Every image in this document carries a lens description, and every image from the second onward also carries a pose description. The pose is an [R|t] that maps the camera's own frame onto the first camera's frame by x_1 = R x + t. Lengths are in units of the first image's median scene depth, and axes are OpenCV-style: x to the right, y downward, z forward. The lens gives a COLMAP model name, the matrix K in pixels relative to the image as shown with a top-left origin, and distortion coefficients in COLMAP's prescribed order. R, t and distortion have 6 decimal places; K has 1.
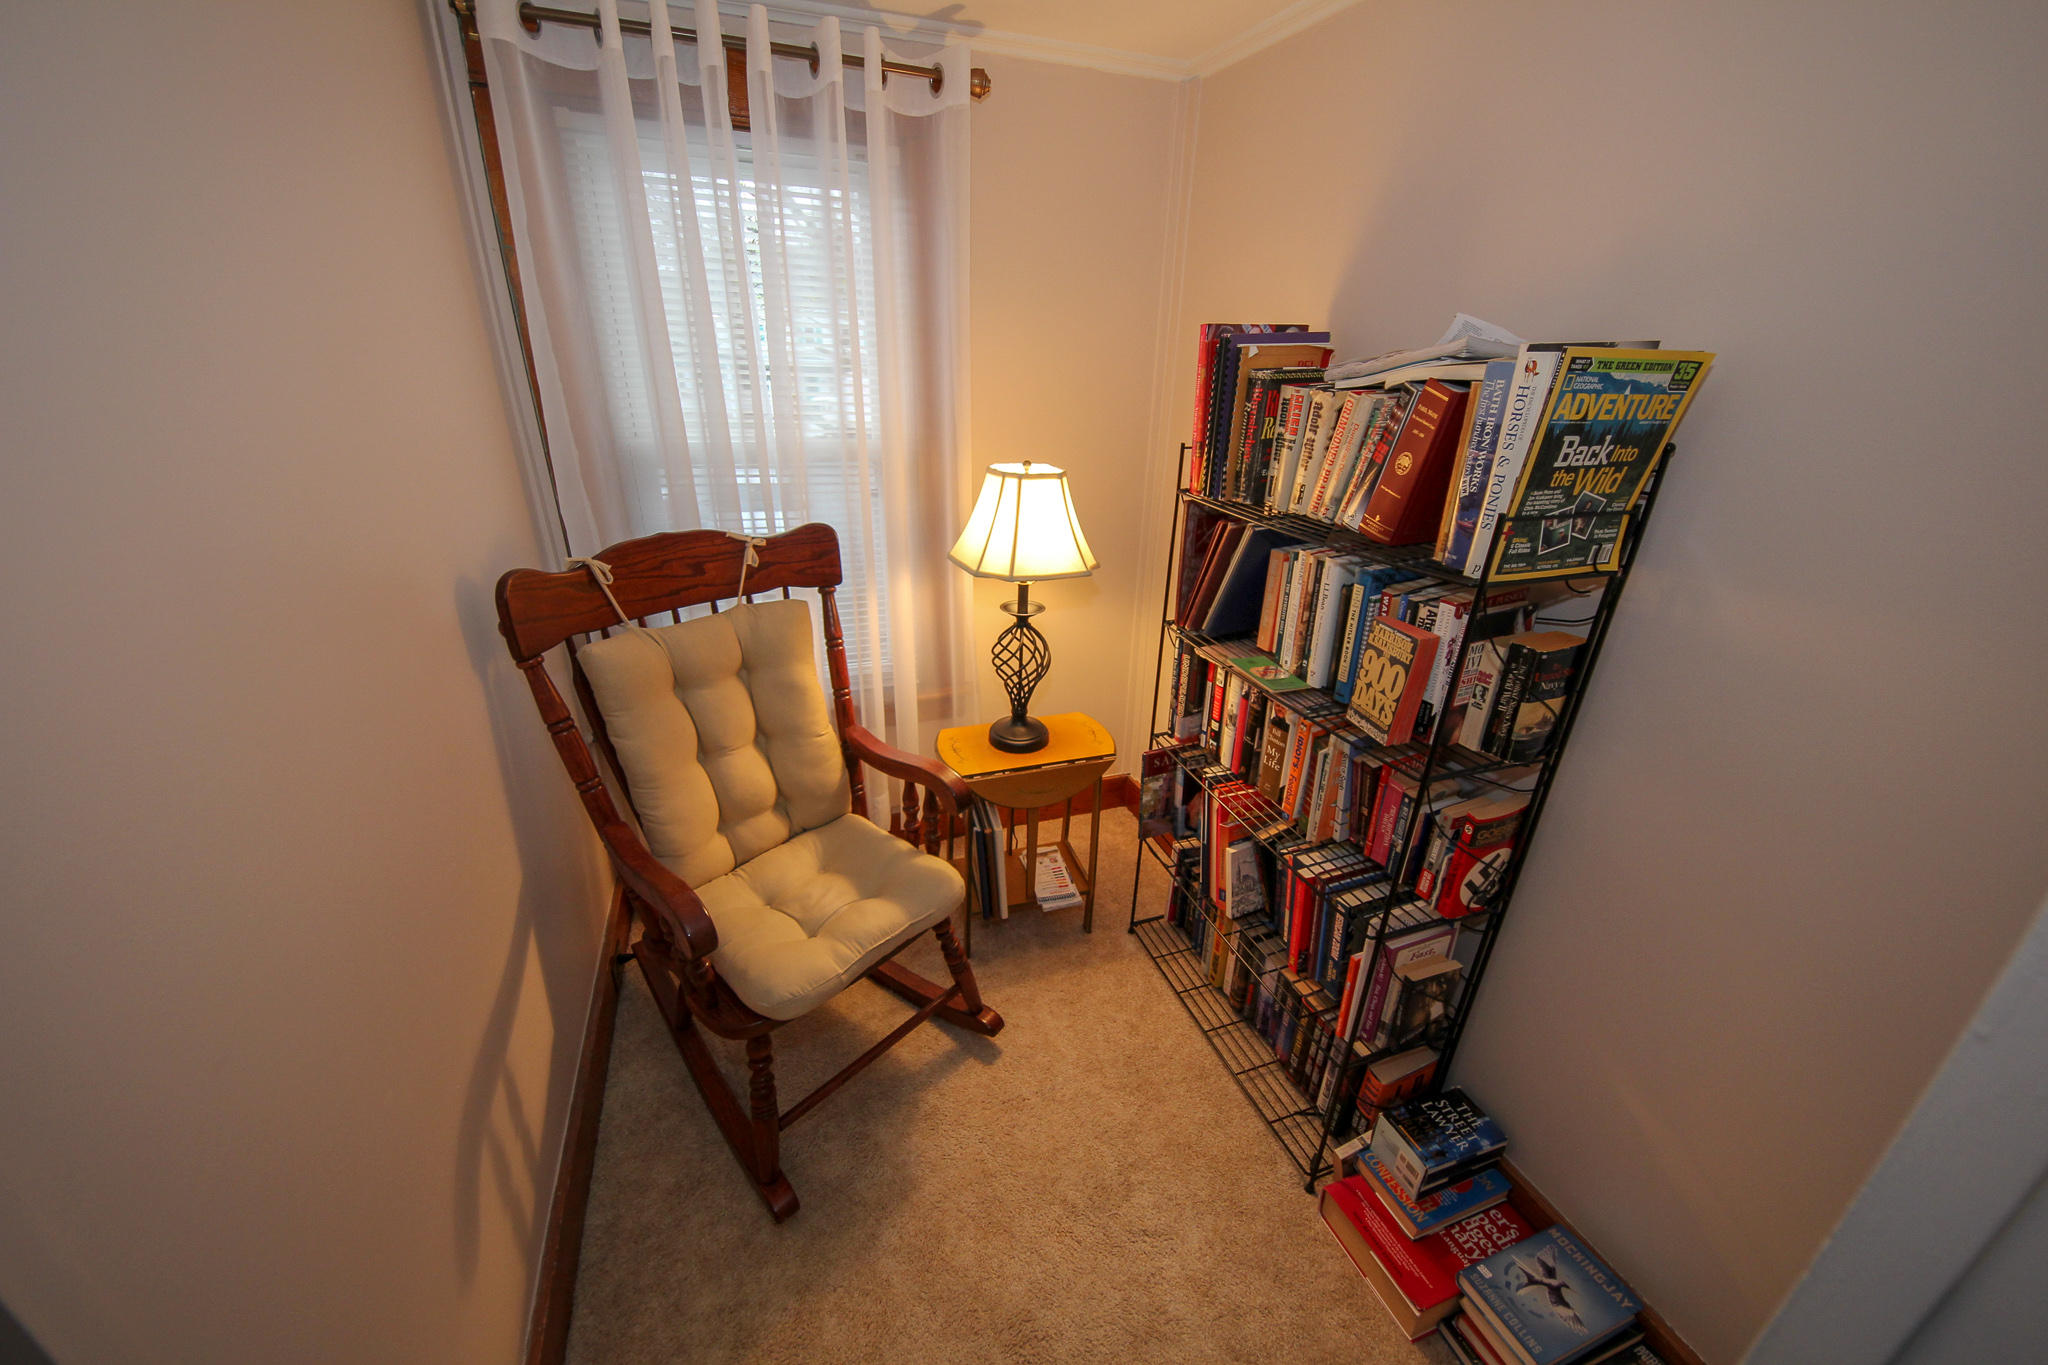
lens RADIAL K [[763.3, 0, 1019.8], [0, 763.3, 686.8], [0, 0, 1]] dist [0.059695, -0.041783]
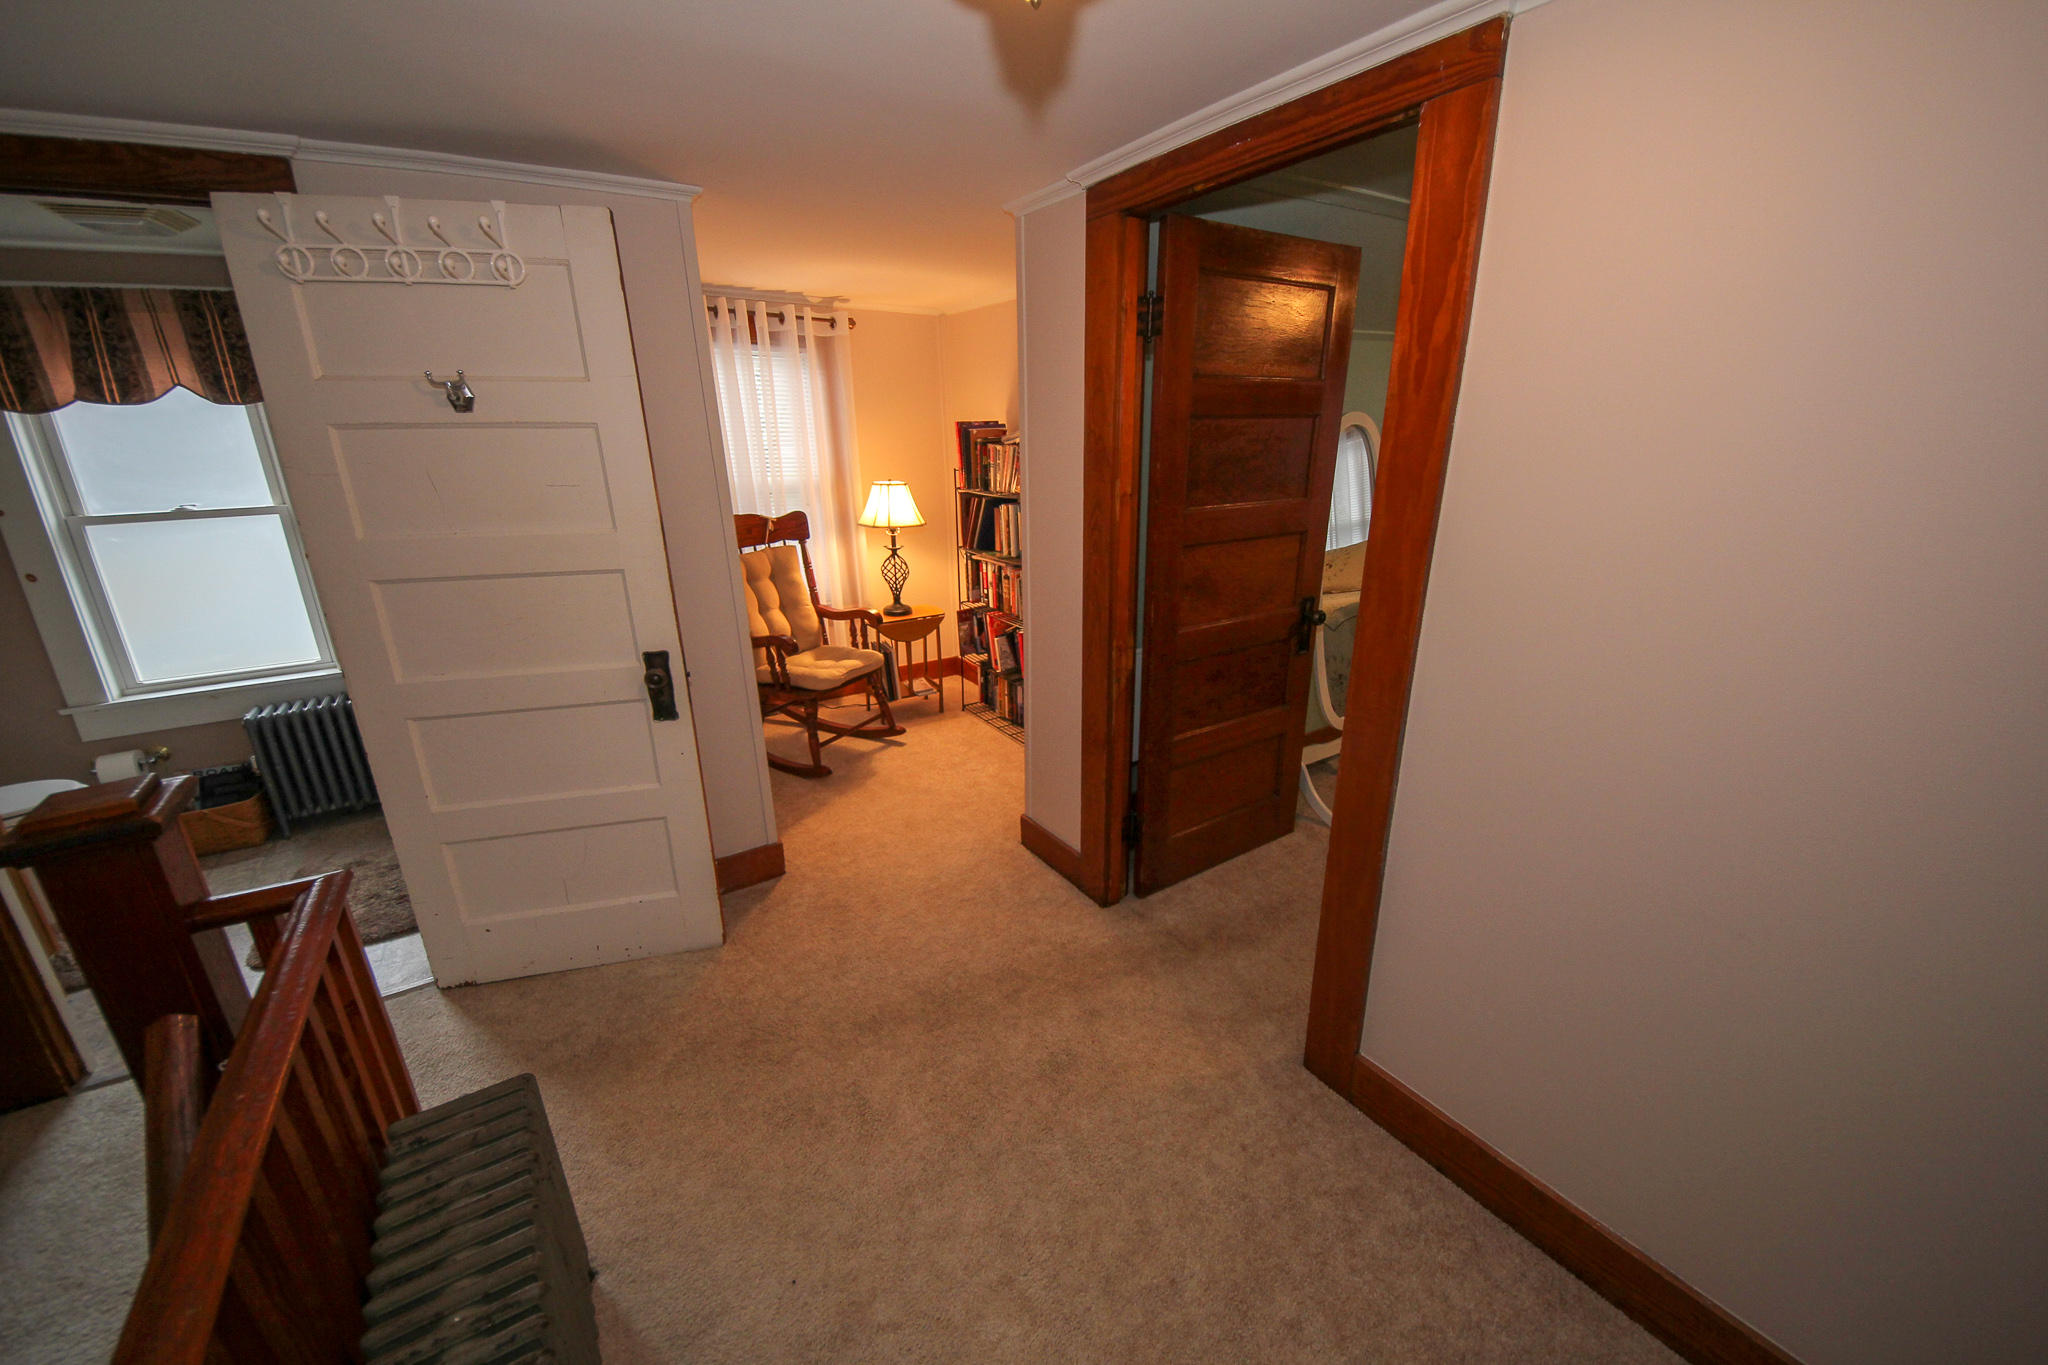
lens RADIAL K [[763.3, 0, 1019.8], [0, 763.3, 686.8], [0, 0, 1]] dist [0.059695, -0.041783]
pose [[0.973717, -0.100313, 0.204483, -0.145326], [0.116944, 0.990604, -0.070913, 0.533554], [-0.195448, 0.092962, 0.976298, -1.272367]]
